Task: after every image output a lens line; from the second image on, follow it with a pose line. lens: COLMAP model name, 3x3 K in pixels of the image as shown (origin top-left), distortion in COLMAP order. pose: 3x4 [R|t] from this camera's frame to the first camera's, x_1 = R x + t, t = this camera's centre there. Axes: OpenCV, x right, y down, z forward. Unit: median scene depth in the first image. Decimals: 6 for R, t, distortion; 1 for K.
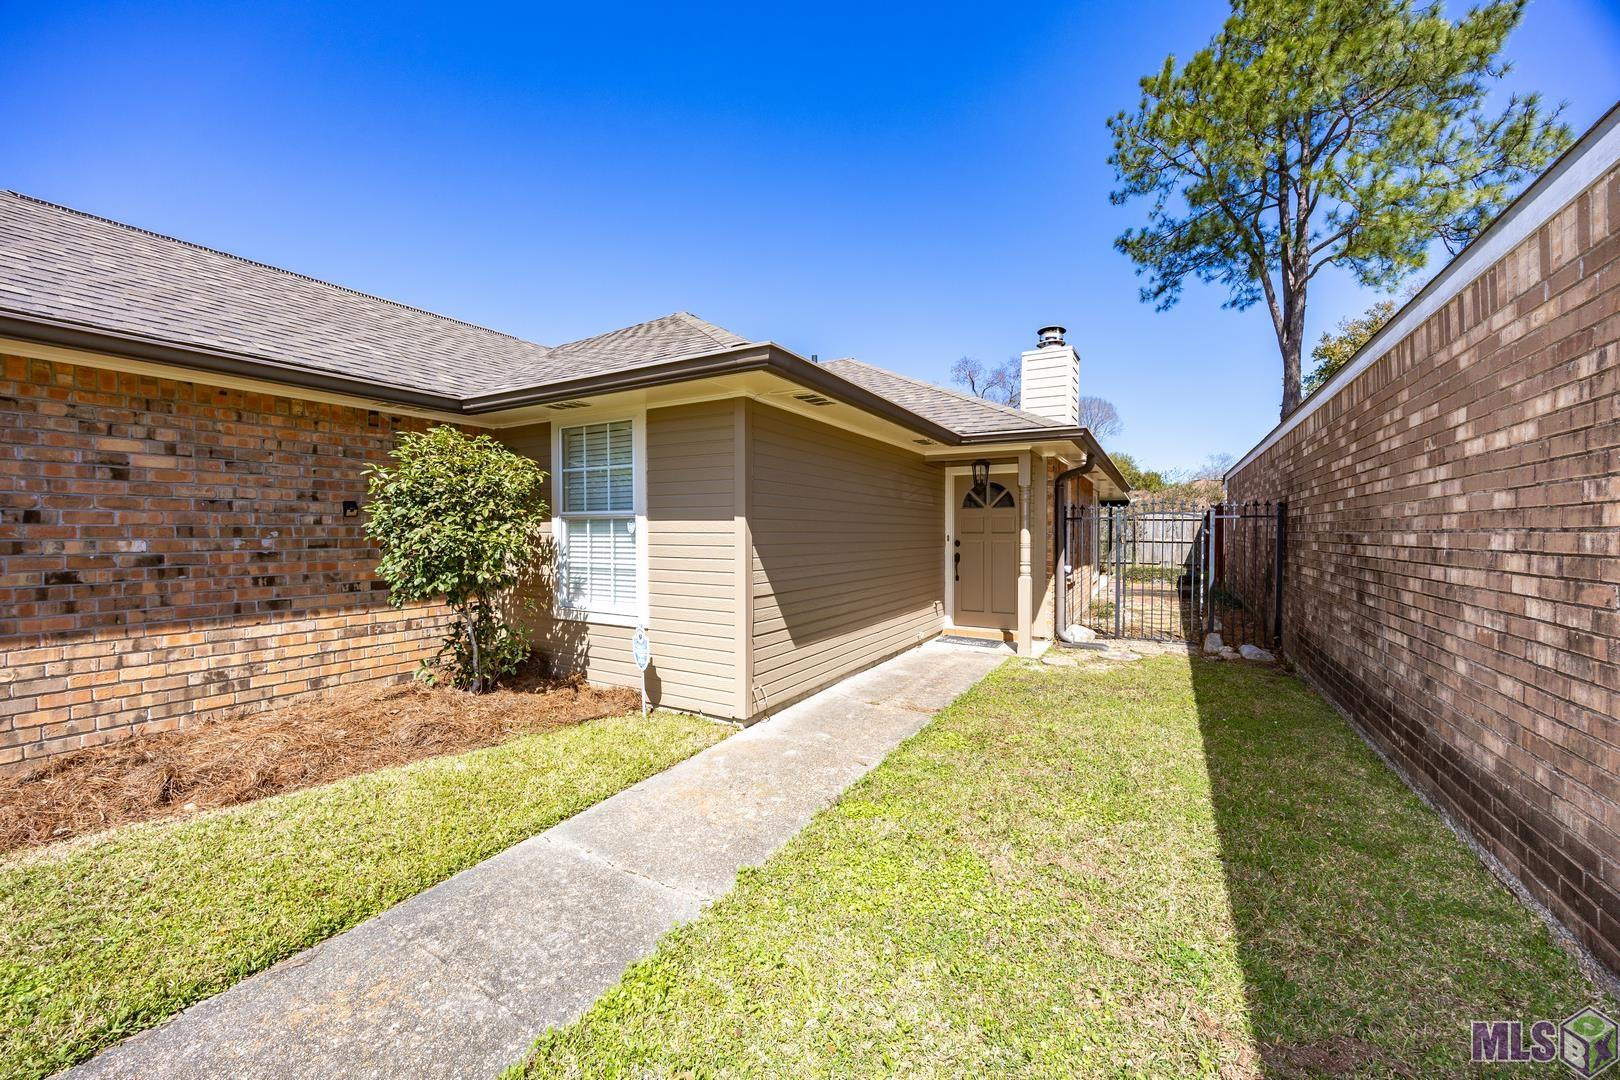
lens RADIAL K [[627.2, 0, 810.0], [0, 627.2, 540.0], [0, 0, 1]] dist [-0.002566, -0.000327]
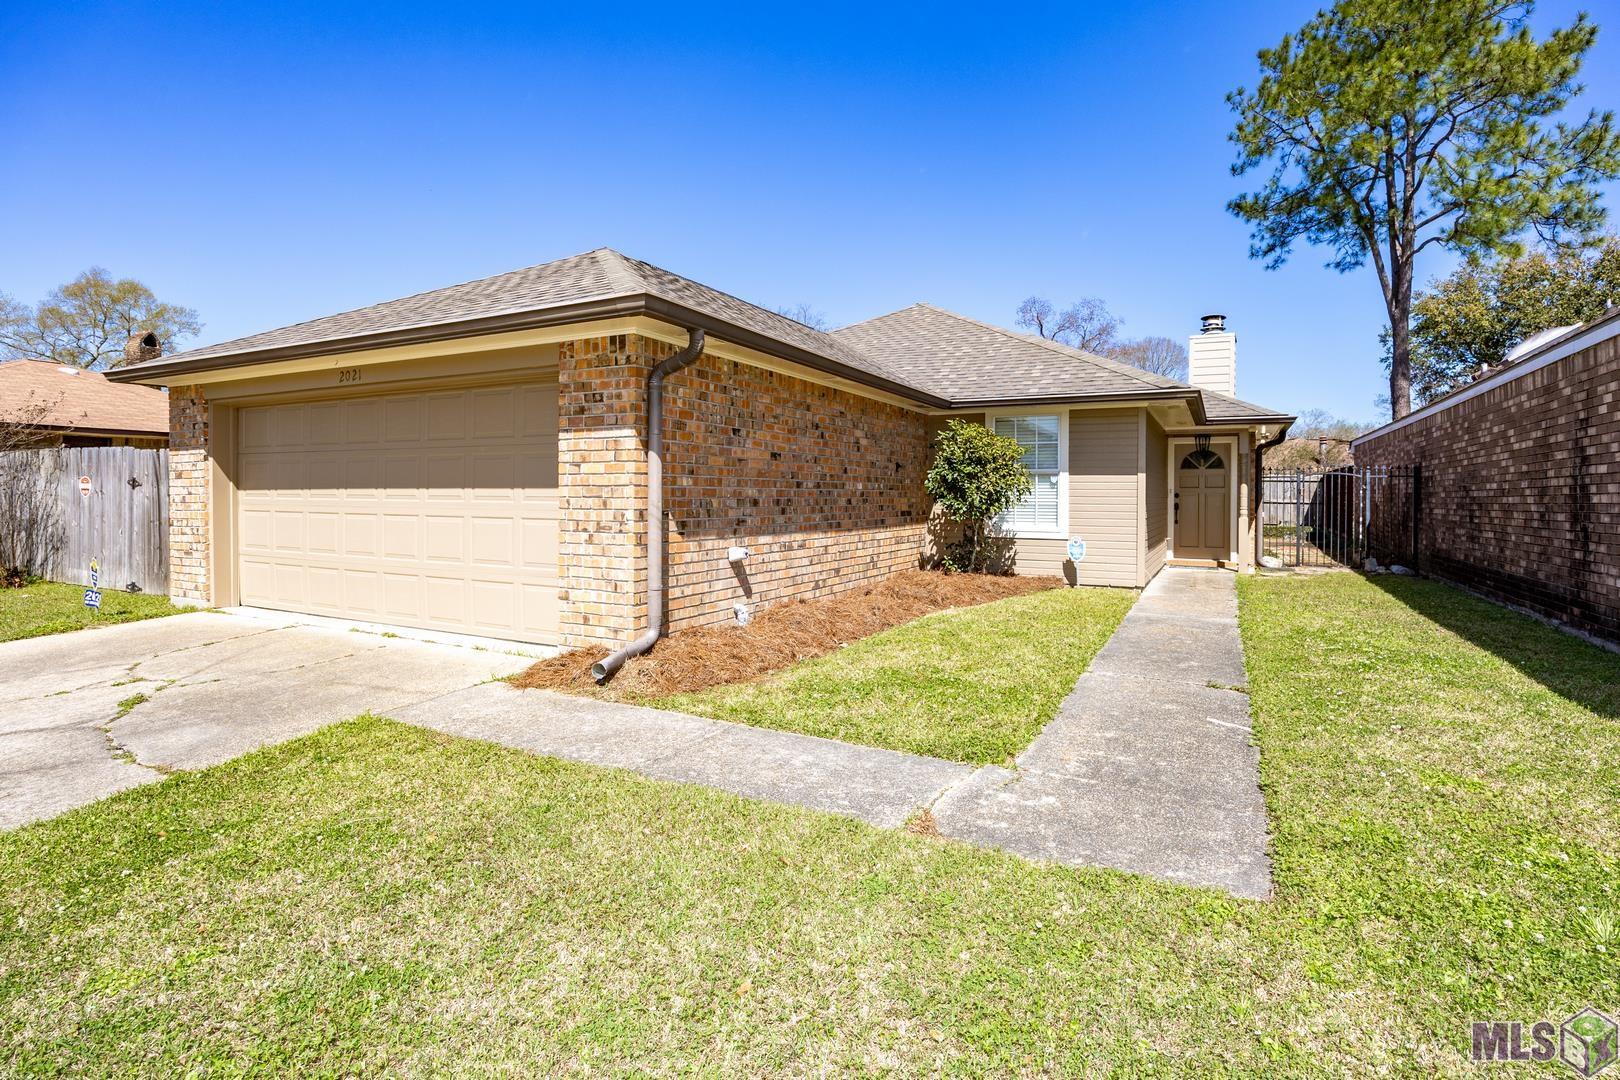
lens RADIAL K [[817.2, 0, 812.8], [0, 817.2, 491.2], [0, 0, 1]] dist [-0.013909, 0.000970]
pose [[0.998931, 0.005971, 0.045836, -0.659744], [-0.005042, 0.999780, -0.020350, 0.037927], [-0.045948, 0.020098, 0.998742, -0.732455]]
